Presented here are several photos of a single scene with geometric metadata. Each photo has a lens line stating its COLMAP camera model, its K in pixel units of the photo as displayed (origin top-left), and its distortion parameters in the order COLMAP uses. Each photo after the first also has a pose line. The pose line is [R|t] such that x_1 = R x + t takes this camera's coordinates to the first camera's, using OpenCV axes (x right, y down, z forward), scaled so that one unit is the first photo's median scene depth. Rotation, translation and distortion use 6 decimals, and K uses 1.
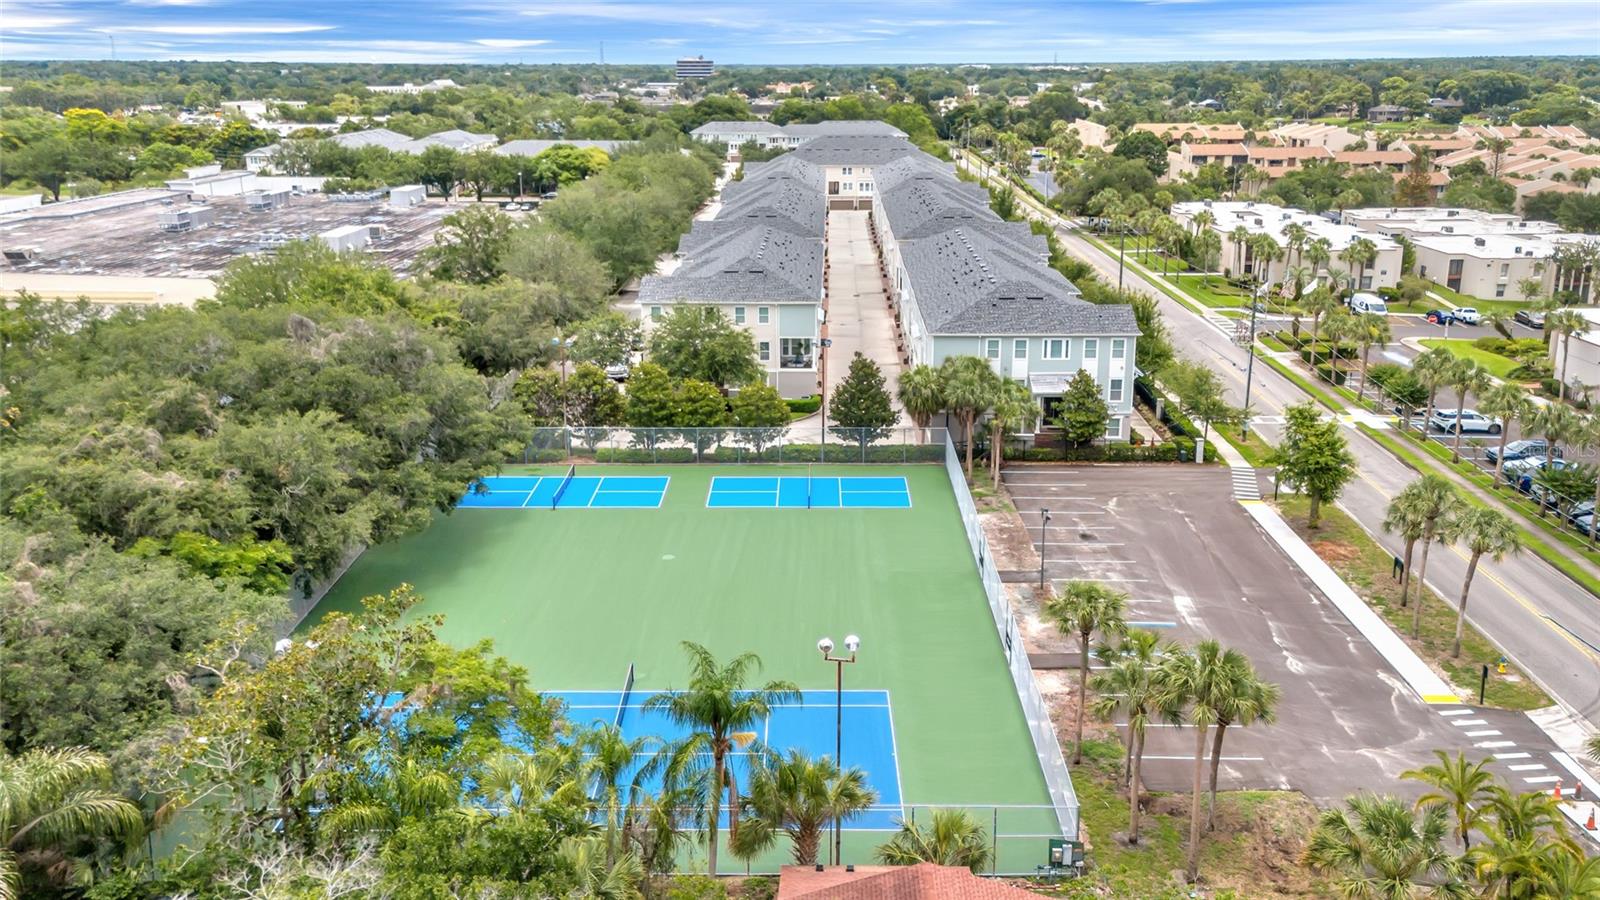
lens RADIAL K [[1344.6, 0, 800.0], [0, 1344.6, 450.0], [0, 0, 1]] dist [0.159466, -0.004758]
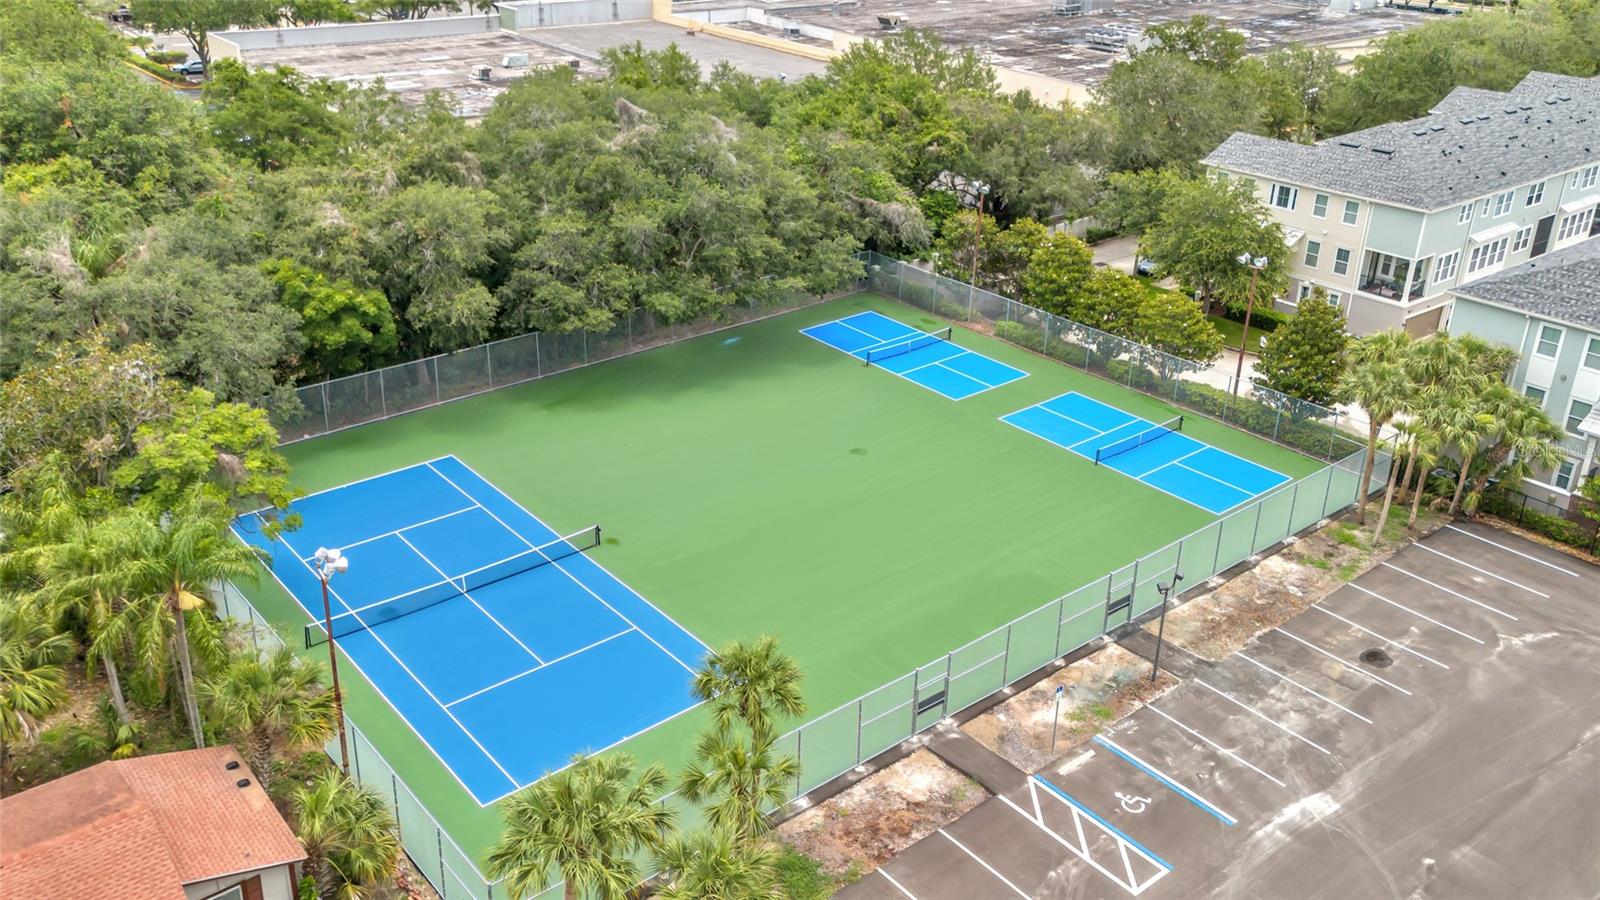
lens RADIAL K [[1344.6, 0, 800.0], [0, 1344.6, 450.0], [0, 0, 1]] dist [0.159466, -0.004758]
pose [[0.655990, 0.348279, -0.669611, 0.368985], [-0.250116, 0.937353, 0.242509, -0.098890], [0.712123, 0.008397, 0.702005, 0.298913]]
